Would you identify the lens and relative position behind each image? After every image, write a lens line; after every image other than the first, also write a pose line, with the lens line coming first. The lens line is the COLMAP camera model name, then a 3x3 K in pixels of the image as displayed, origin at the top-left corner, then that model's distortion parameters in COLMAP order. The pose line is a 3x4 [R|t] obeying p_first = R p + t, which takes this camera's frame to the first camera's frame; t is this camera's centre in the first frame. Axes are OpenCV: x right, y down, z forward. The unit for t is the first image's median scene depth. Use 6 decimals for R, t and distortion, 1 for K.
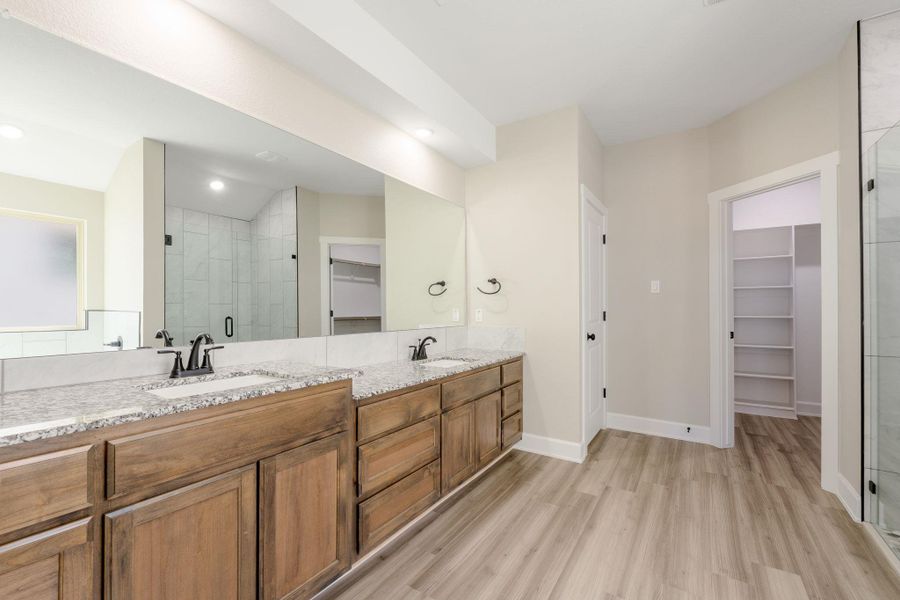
lens RADIAL K [[379.2, 0, 444.5], [0, 379.2, 296.8], [0, 0, 1]] dist [-0.003894, -0.000249]
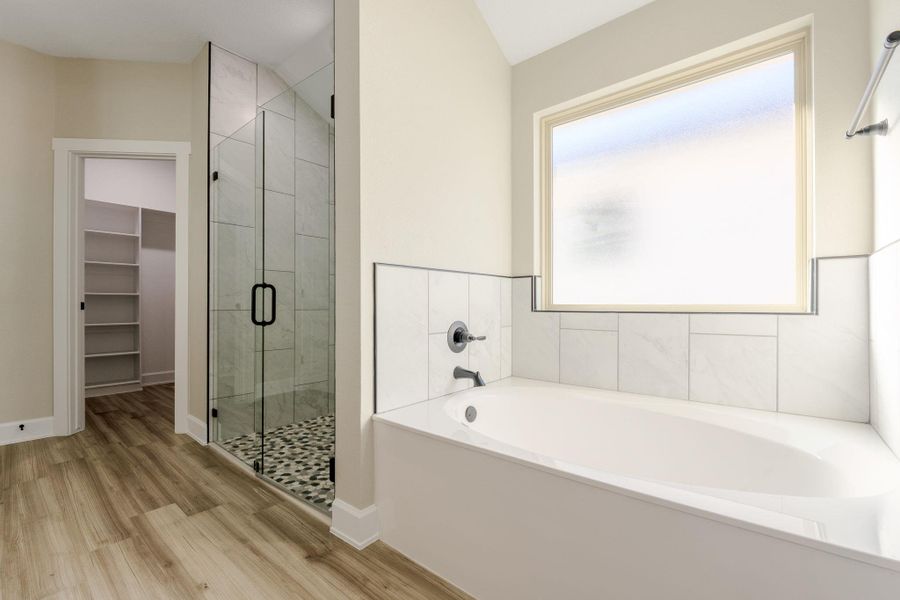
lens RADIAL K [[384.2, 0, 450.0], [0, 384.2, 300.0], [0, 0, 1]] dist [-0.007832, -0.000211]
pose [[0.112143, 0.008437, 0.993656, -0.033854], [-0.028975, 0.999567, -0.005217, 0.097125], [-0.993270, -0.028207, 0.112339, 0.078345]]
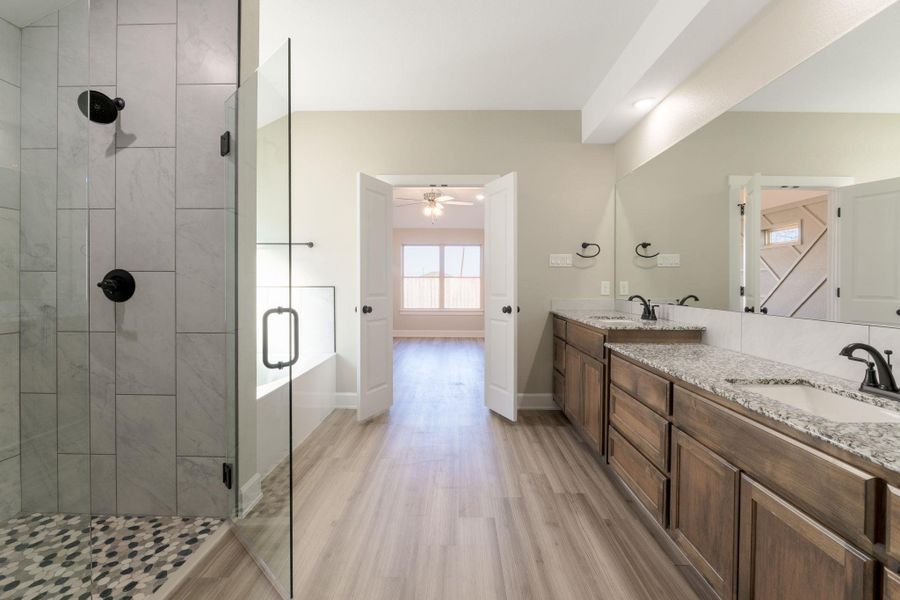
lens RADIAL K [[379.2, 0, 444.5], [0, 379.2, 296.8], [0, 0, 1]] dist [-0.003894, -0.000249]
pose [[-0.851839, 0.007922, -0.523743, 0.615341], [0.004183, 0.999957, 0.008321, 0.047085], [0.523786, 0.004897, -0.851836, 1.153135]]
